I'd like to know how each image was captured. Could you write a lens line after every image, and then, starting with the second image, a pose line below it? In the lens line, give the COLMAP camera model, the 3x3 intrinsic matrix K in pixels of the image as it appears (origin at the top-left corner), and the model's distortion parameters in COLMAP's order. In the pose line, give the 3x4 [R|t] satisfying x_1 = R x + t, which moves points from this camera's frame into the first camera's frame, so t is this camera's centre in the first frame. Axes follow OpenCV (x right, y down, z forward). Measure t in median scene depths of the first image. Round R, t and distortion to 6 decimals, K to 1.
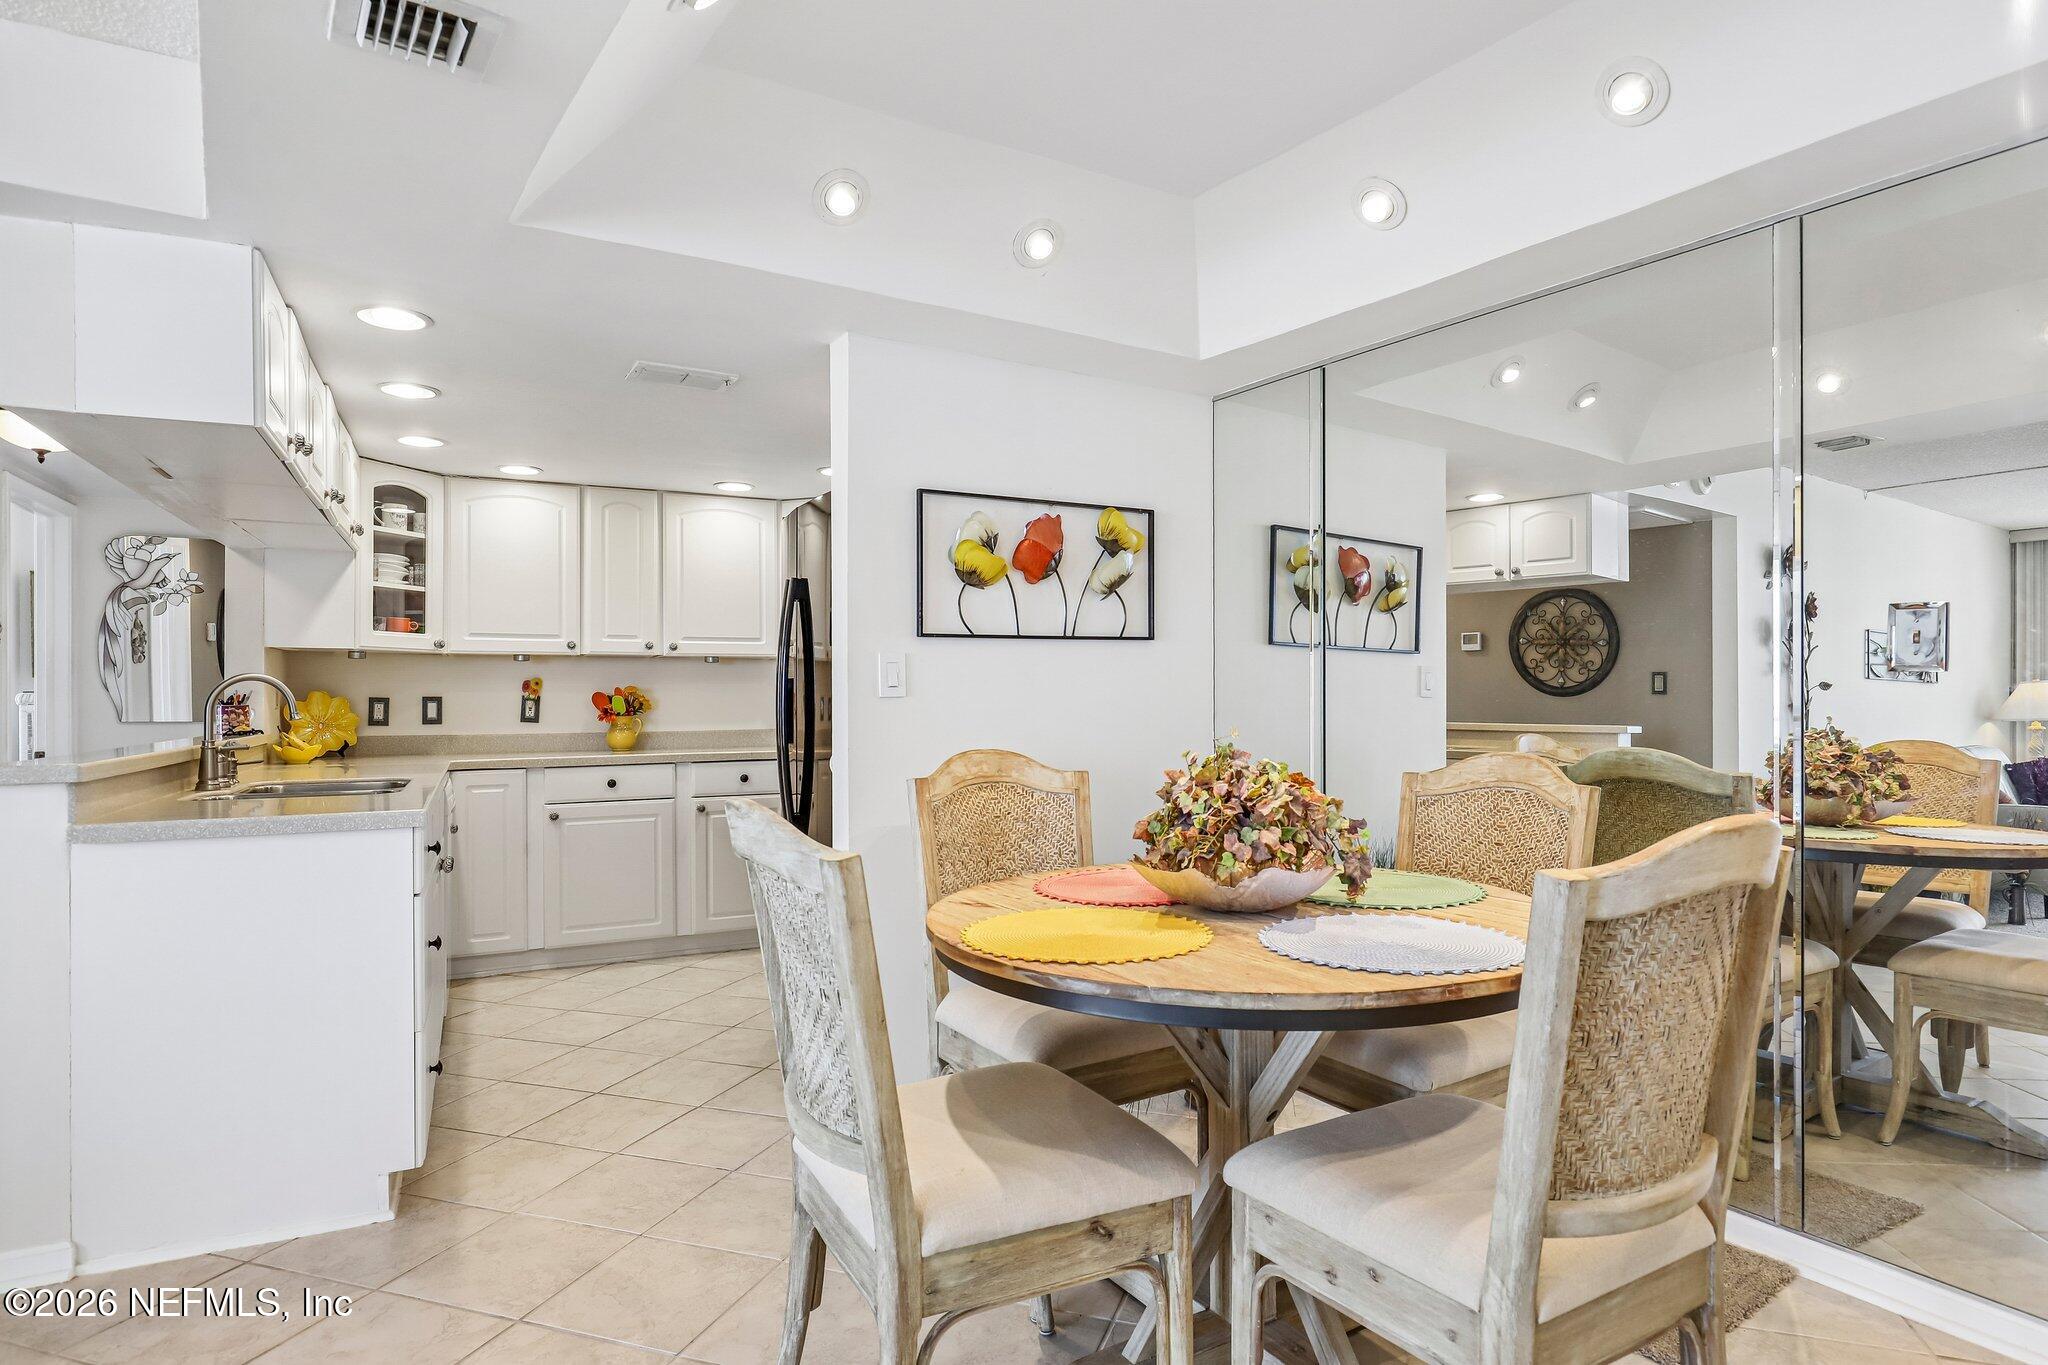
lens RADIAL K [[1138.1, 0, 1038.6], [0, 1138.1, 691.1], [0, 0, 1]] dist [0.001868, -0.004164]
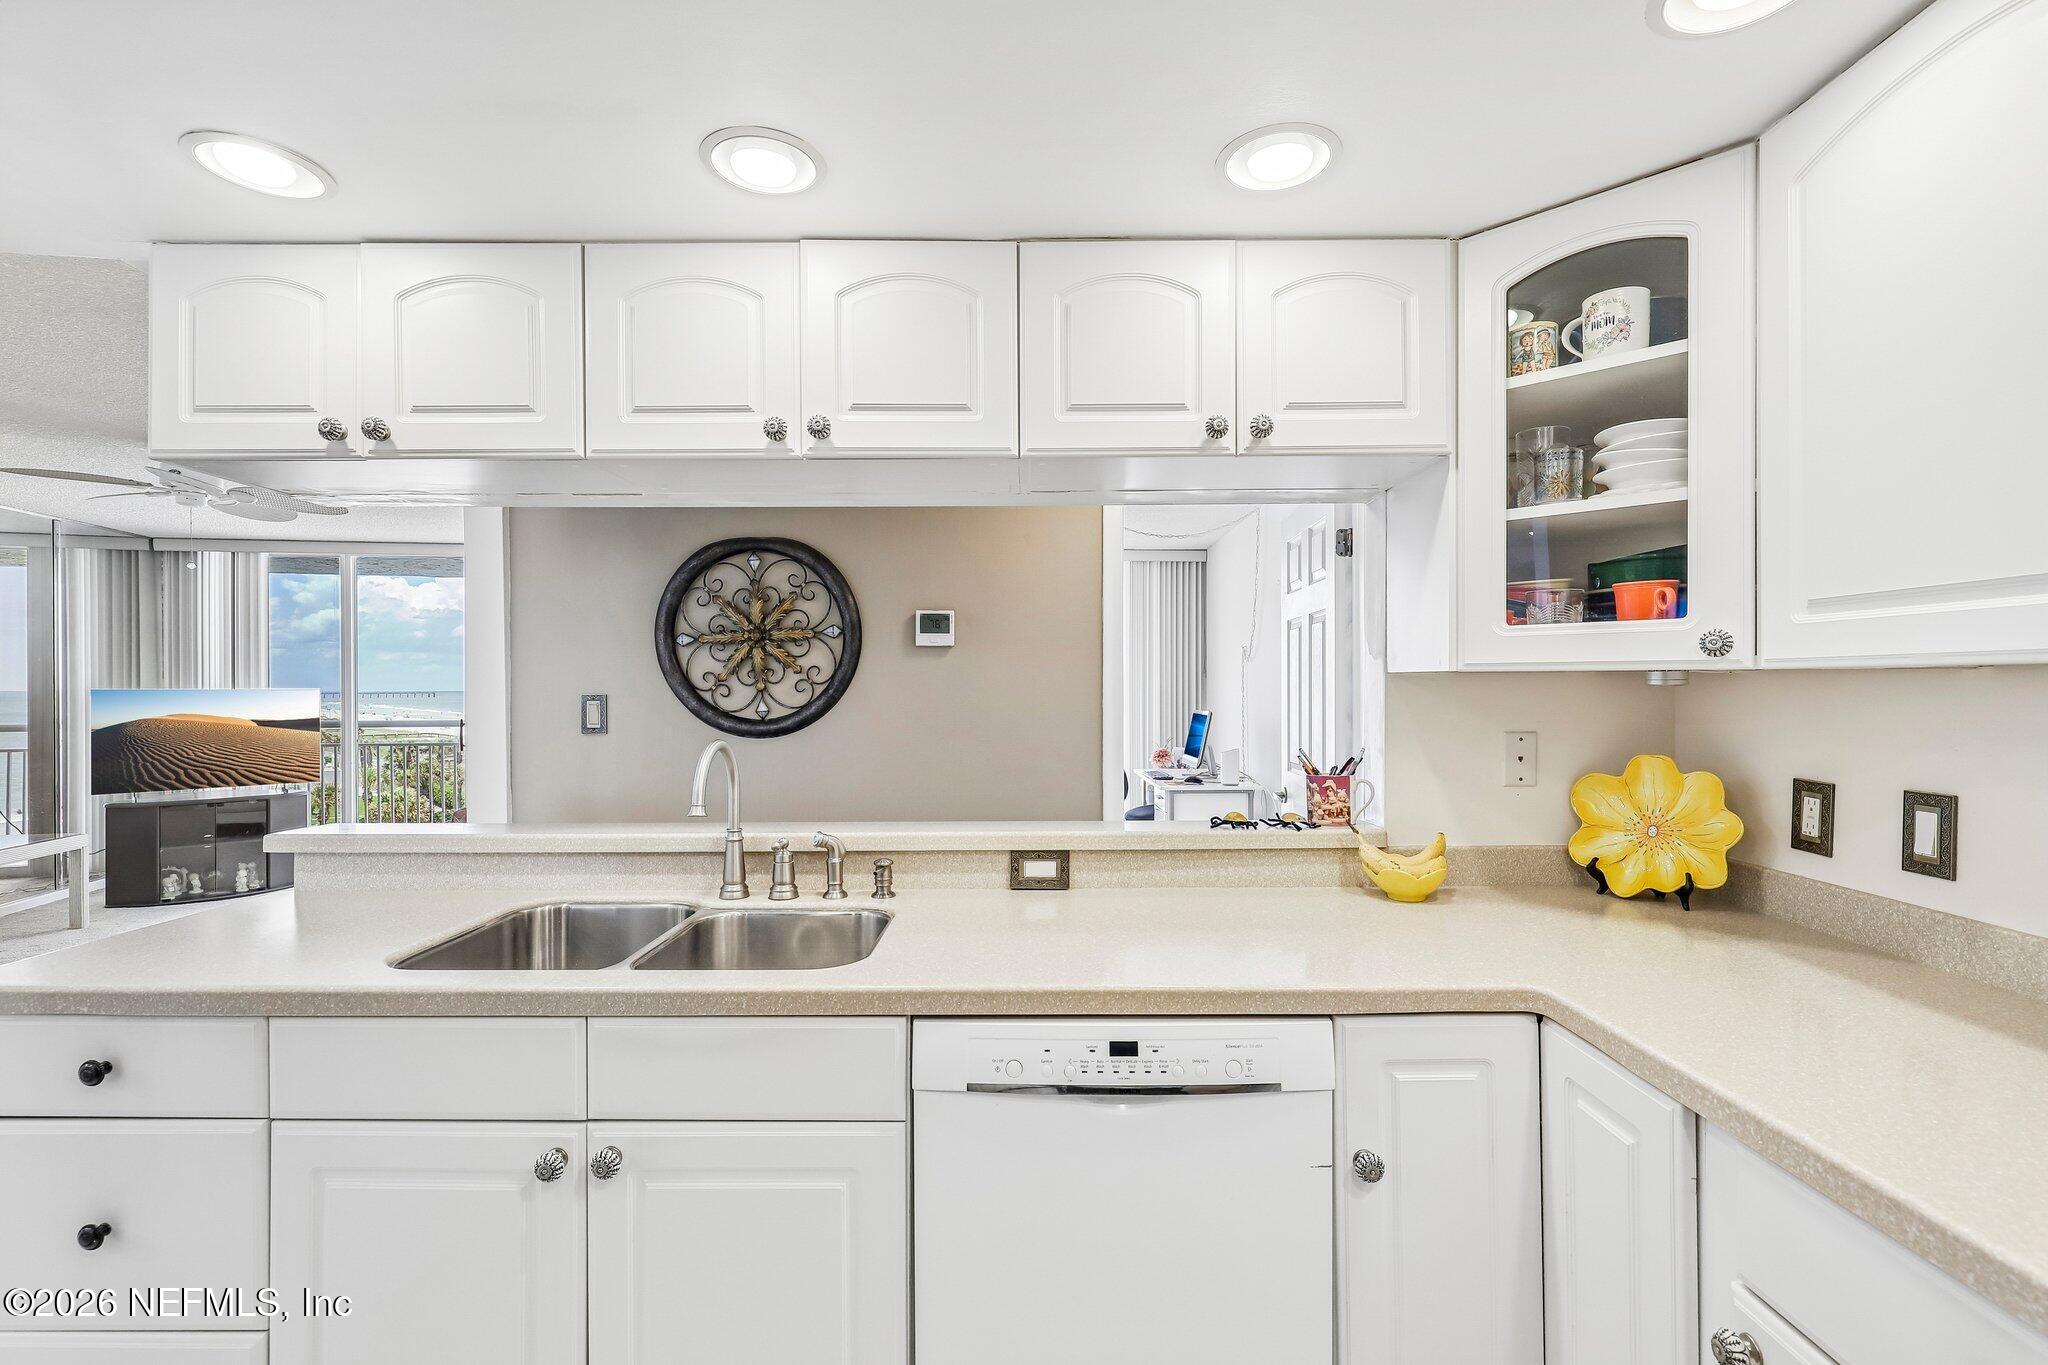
lens RADIAL K [[931.6, 0, 1028.1], [0, 931.6, 689.6], [0, 0, 1]] dist [0.000345, -0.000457]
pose [[-0.452461, 0.007533, -0.891752, -0.180490], [0.008808, 0.999953, 0.003978, -0.030790], [0.891741, -0.006055, -0.452506, 0.947249]]
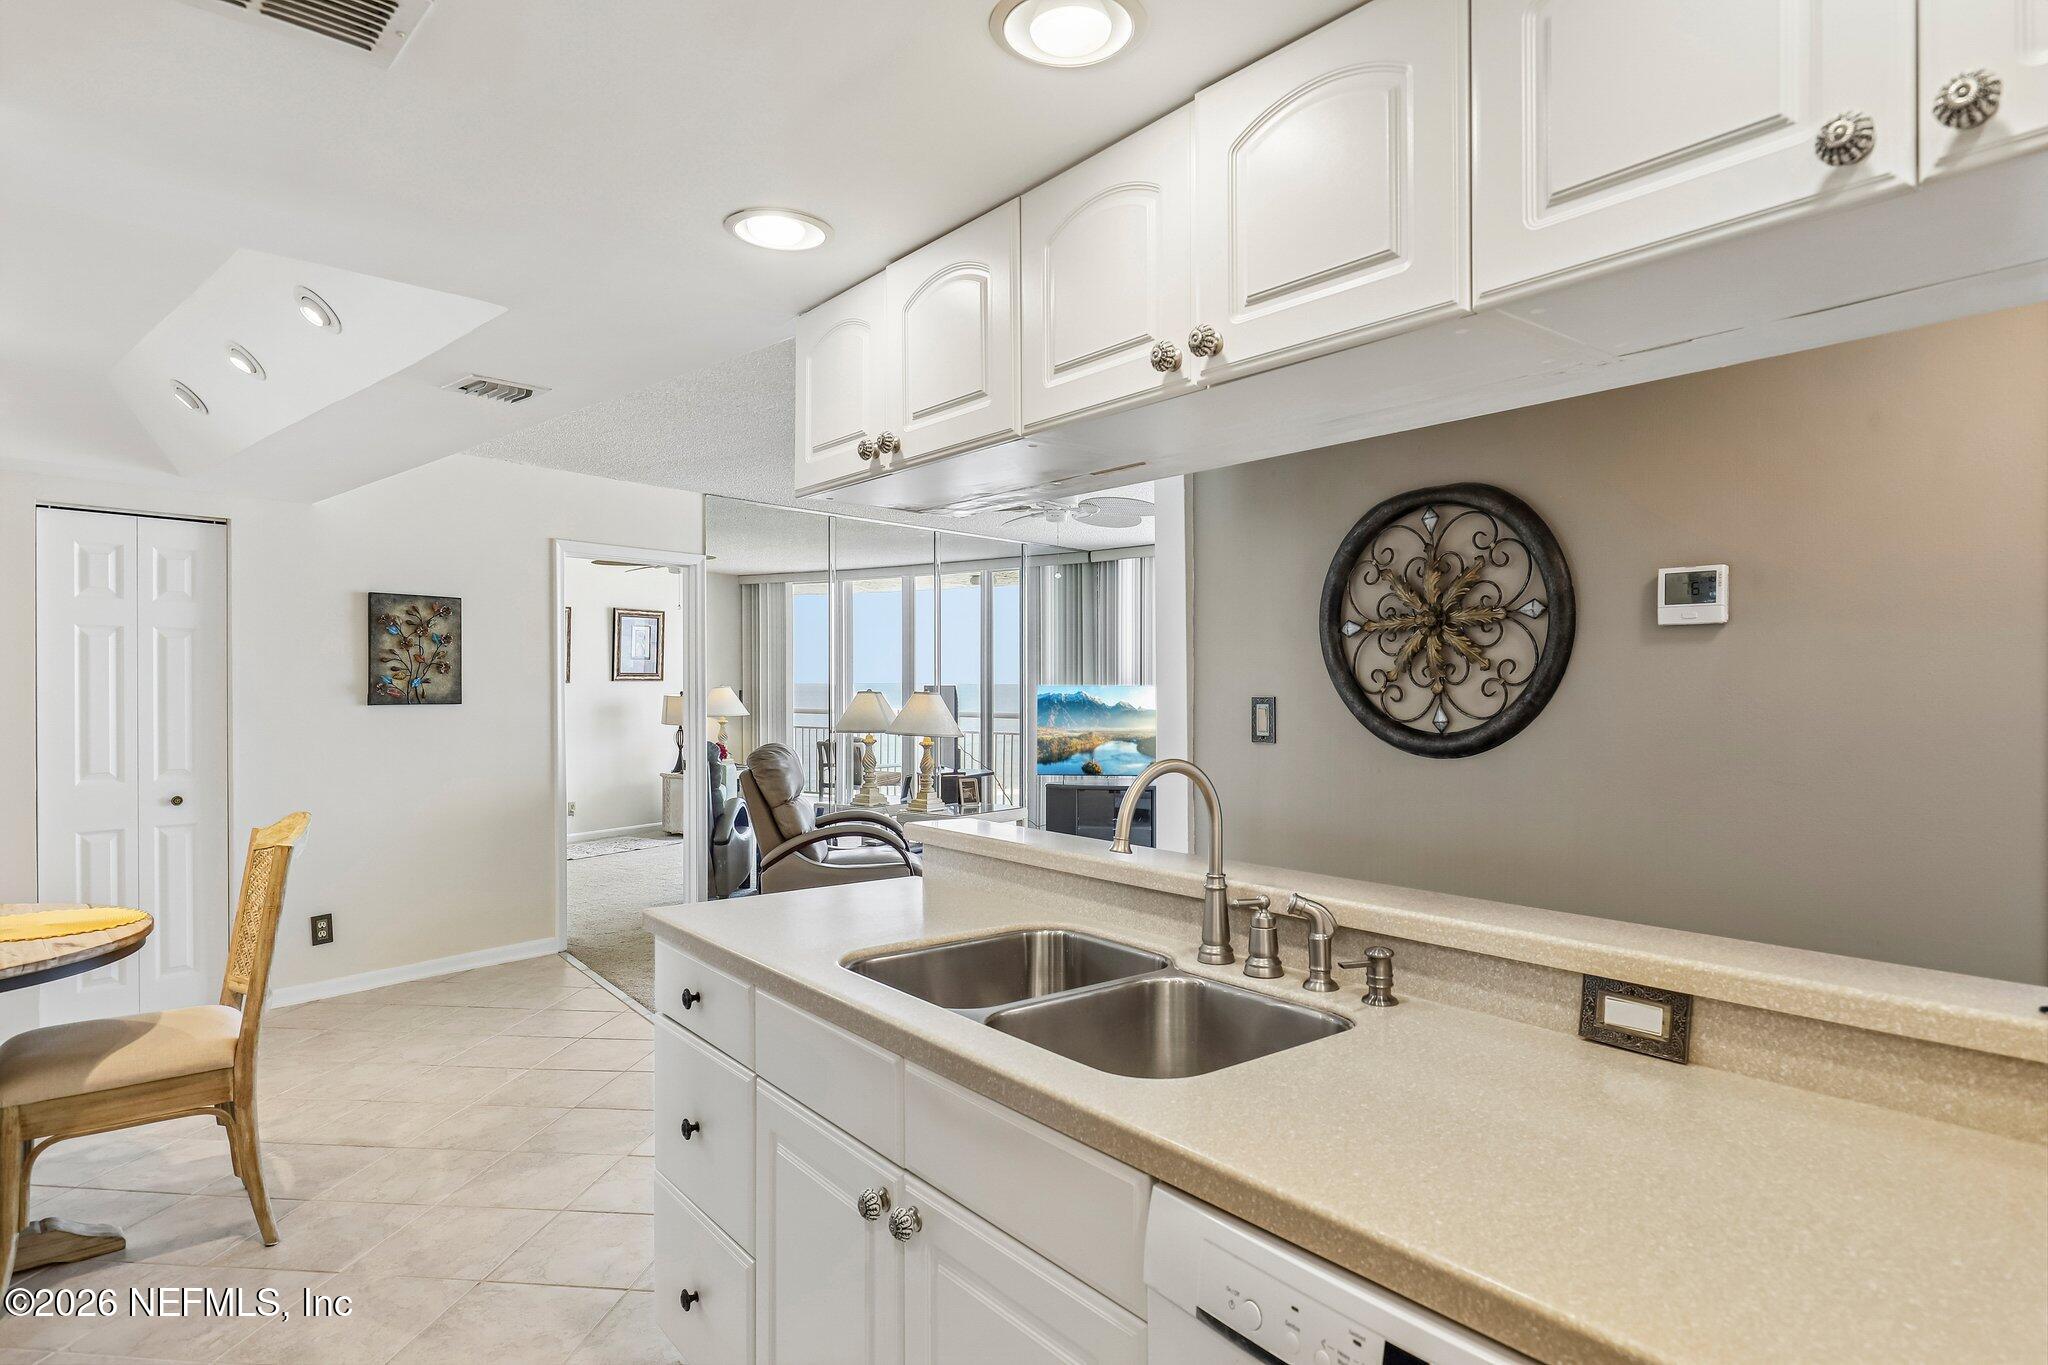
lens RADIAL K [[1138.1, 0, 1025.4], [0, 1138.1, 686.2], [0, 0, 1]] dist [0.001868, -0.004164]
pose [[-0.979903, 0.005100, -0.199412, -0.339595], [0.005569, 0.999983, -0.001789, -0.033098], [0.199399, -0.002864, -0.979914, 1.014461]]
